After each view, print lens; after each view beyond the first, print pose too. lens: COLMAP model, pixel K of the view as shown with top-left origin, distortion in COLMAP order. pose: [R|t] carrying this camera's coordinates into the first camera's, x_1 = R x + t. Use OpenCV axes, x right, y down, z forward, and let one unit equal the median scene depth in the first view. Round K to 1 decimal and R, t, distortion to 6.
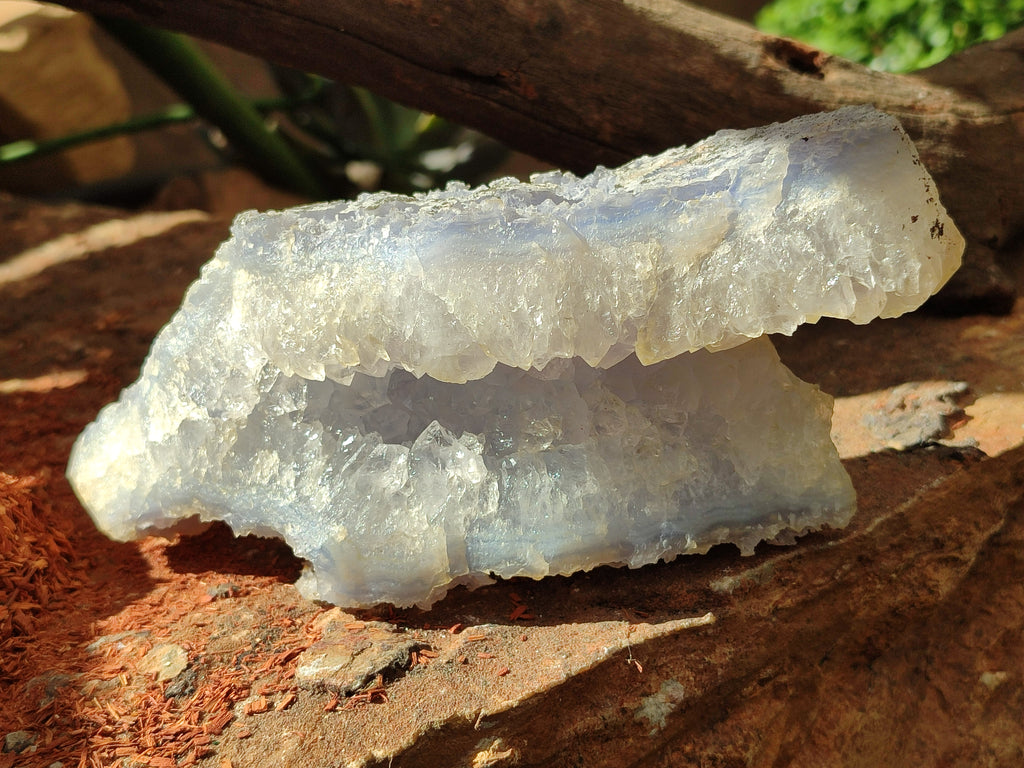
lens RADIAL K [[1521.1, 0, 512.0], [0, 1521.1, 384.0], [0, 0, 1]] dist [0.272288, -1.656851]
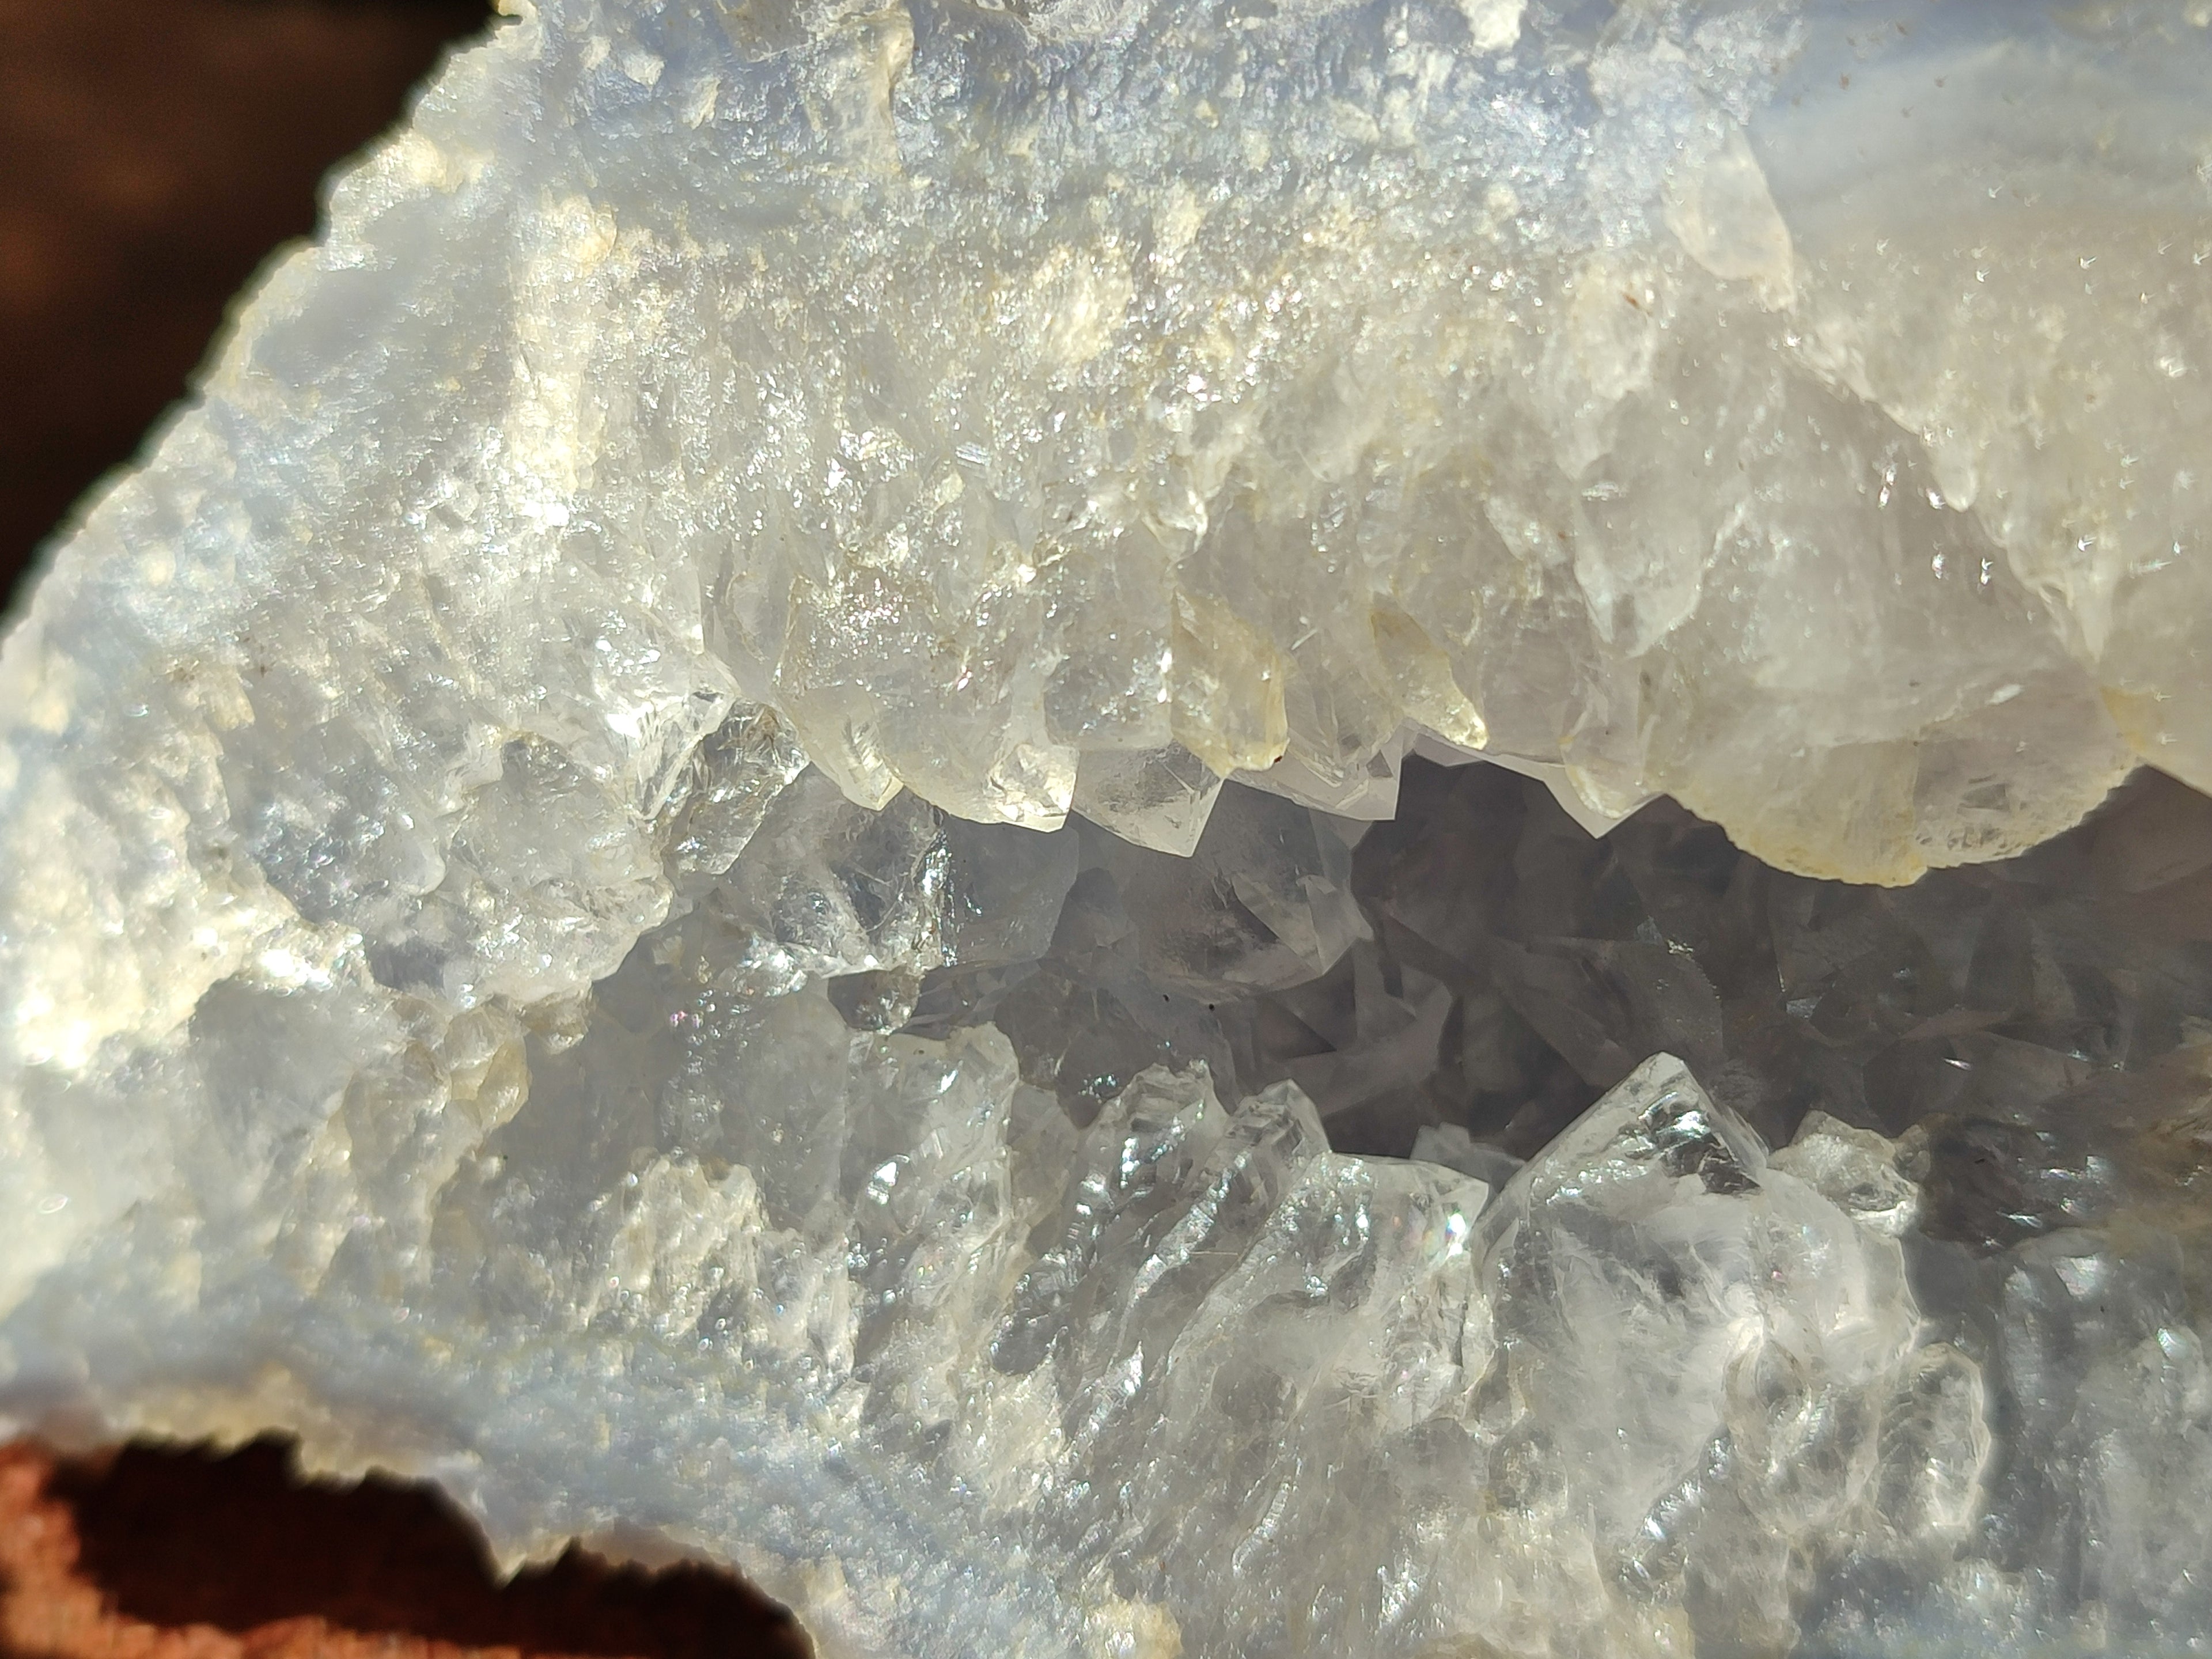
lens RADIAL K [[3285.8, 0, 1106.0], [0, 3285.8, 829.5], [0, 0, 1]] dist [0.272288, -1.656851]
pose [[0.985717, 0.006055, 0.168301, -0.181641], [-0.024208, 0.994070, 0.106016, -0.043935], [-0.166661, -0.108576, 0.980018, 0.598081]]
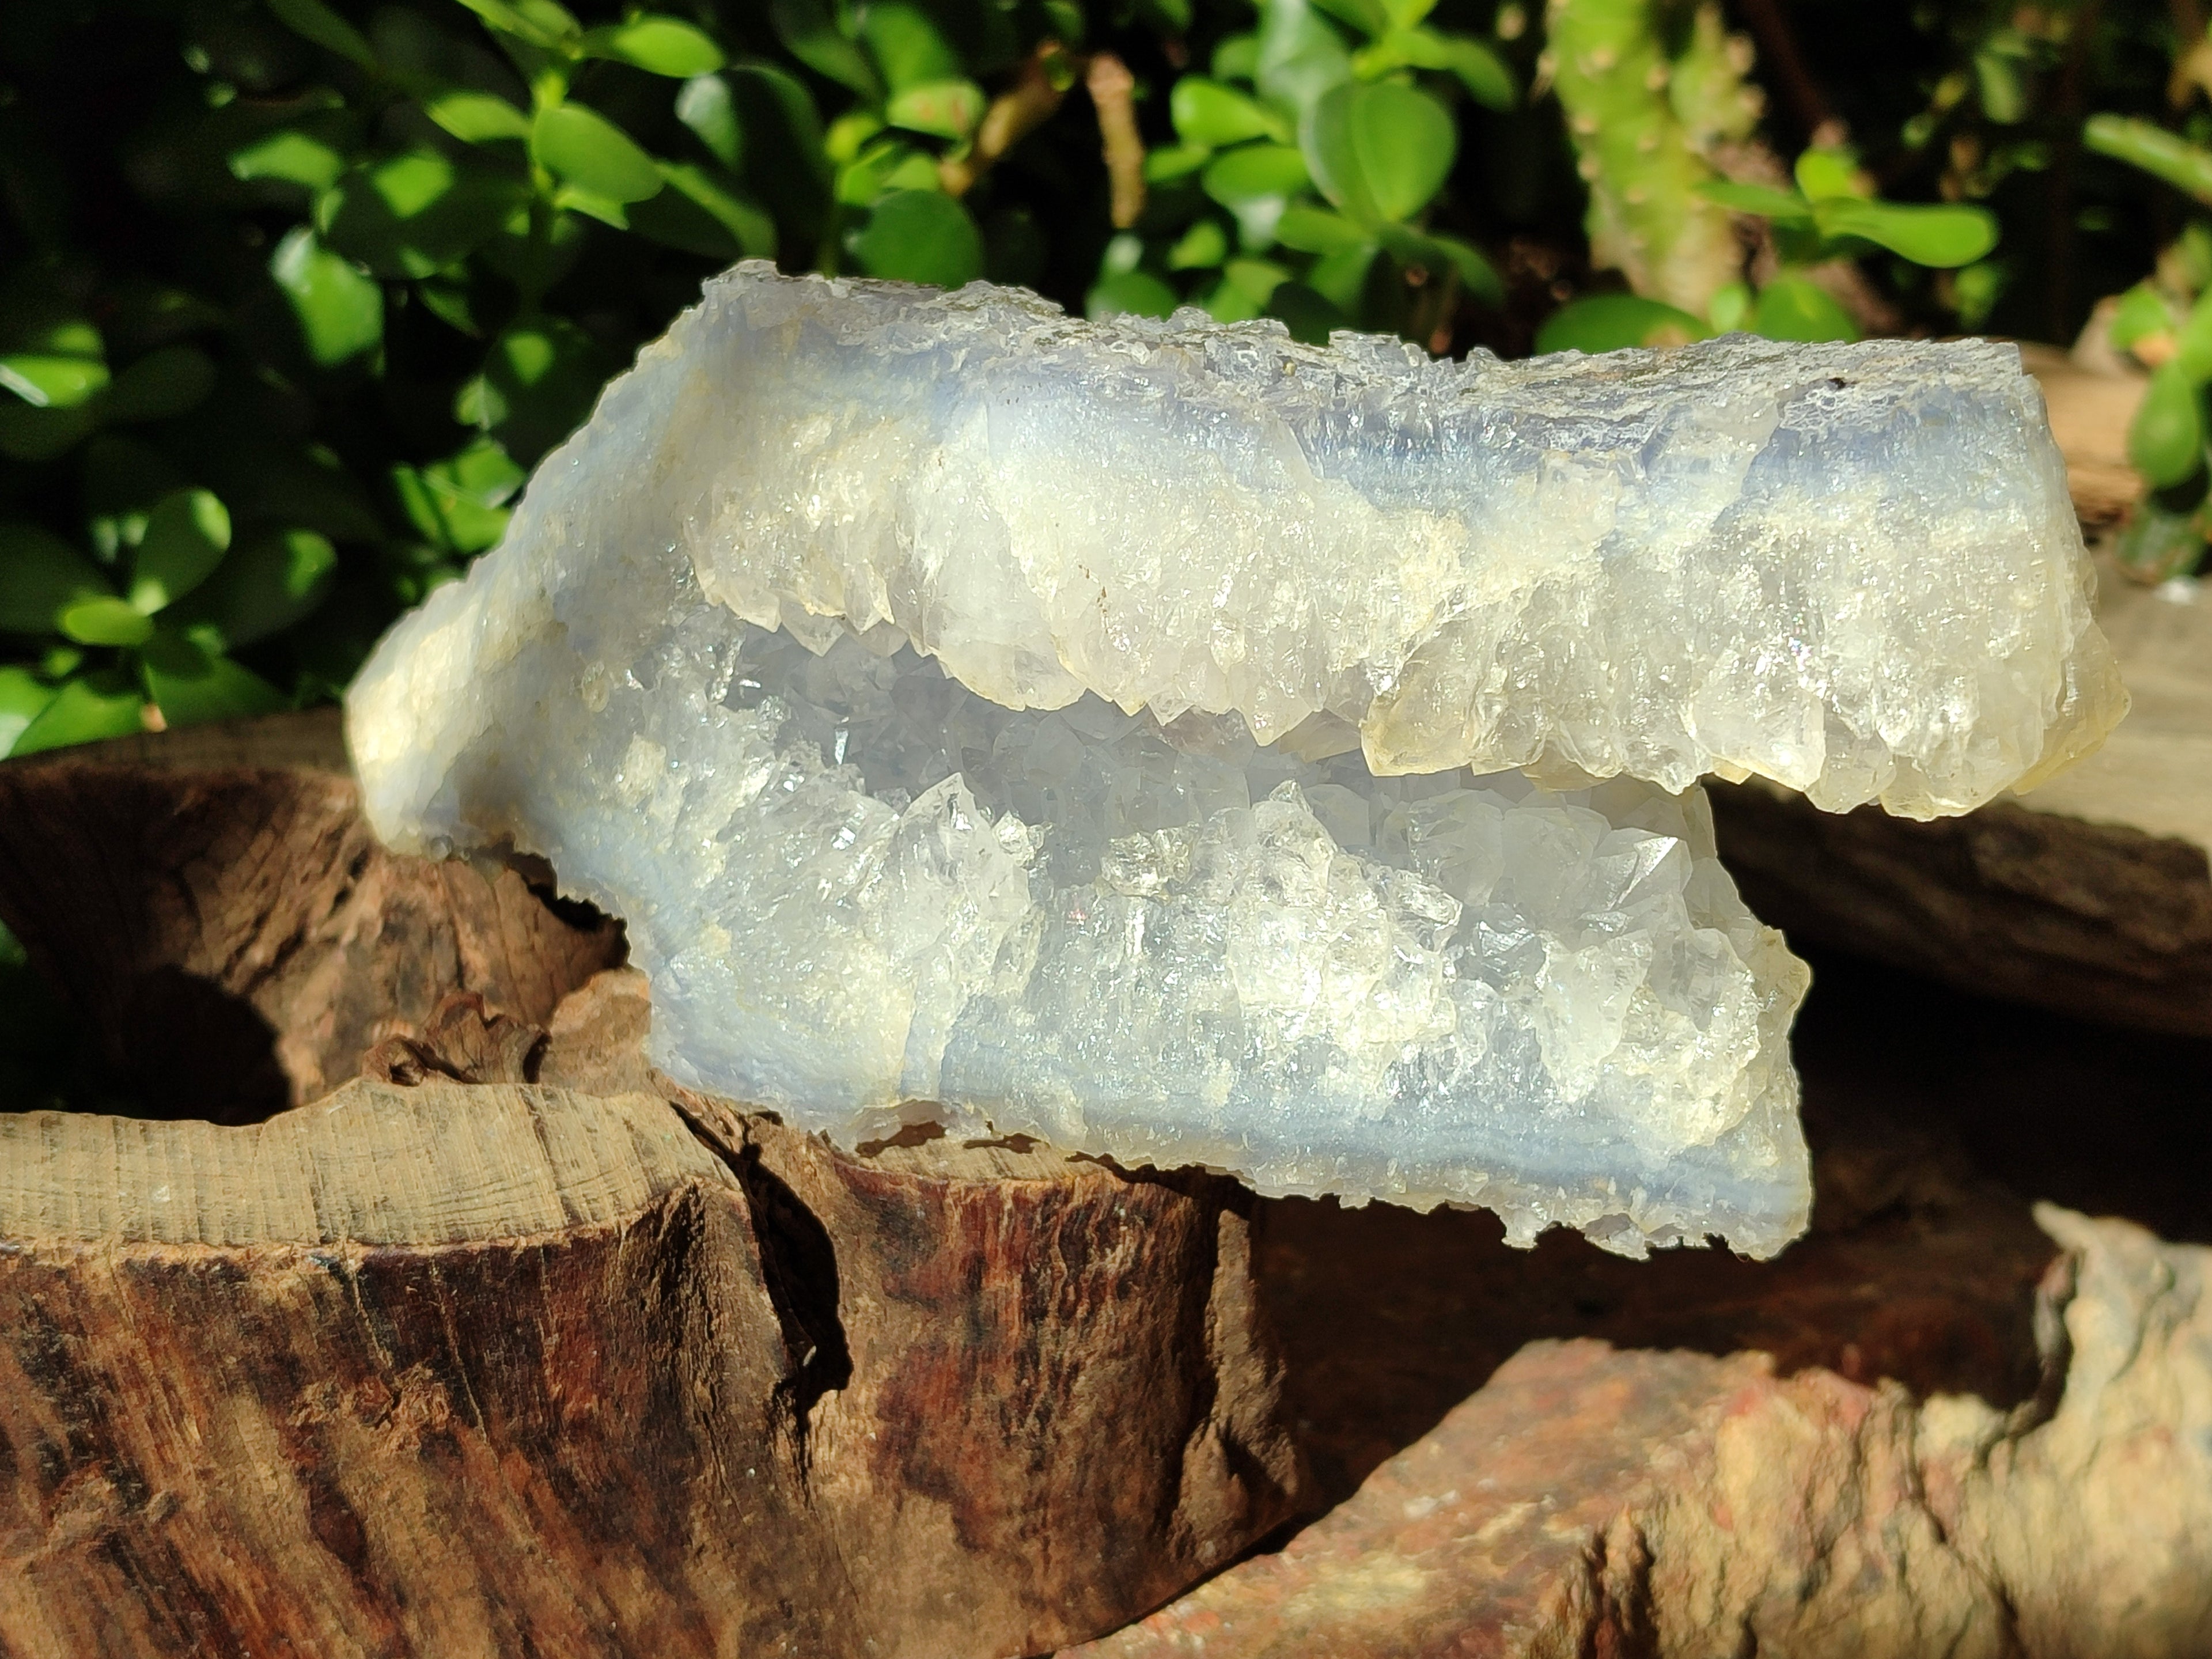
lens RADIAL K [[3285.8, 0, 1106.0], [0, 3285.8, 829.5], [0, 0, 1]] dist [0.272288, -1.656851]
pose [[0.934818, 0.278765, -0.220012, 0.217227], [-0.276570, 0.960103, 0.041363, -0.013816], [0.222765, 0.022181, 0.974620, 0.008849]]
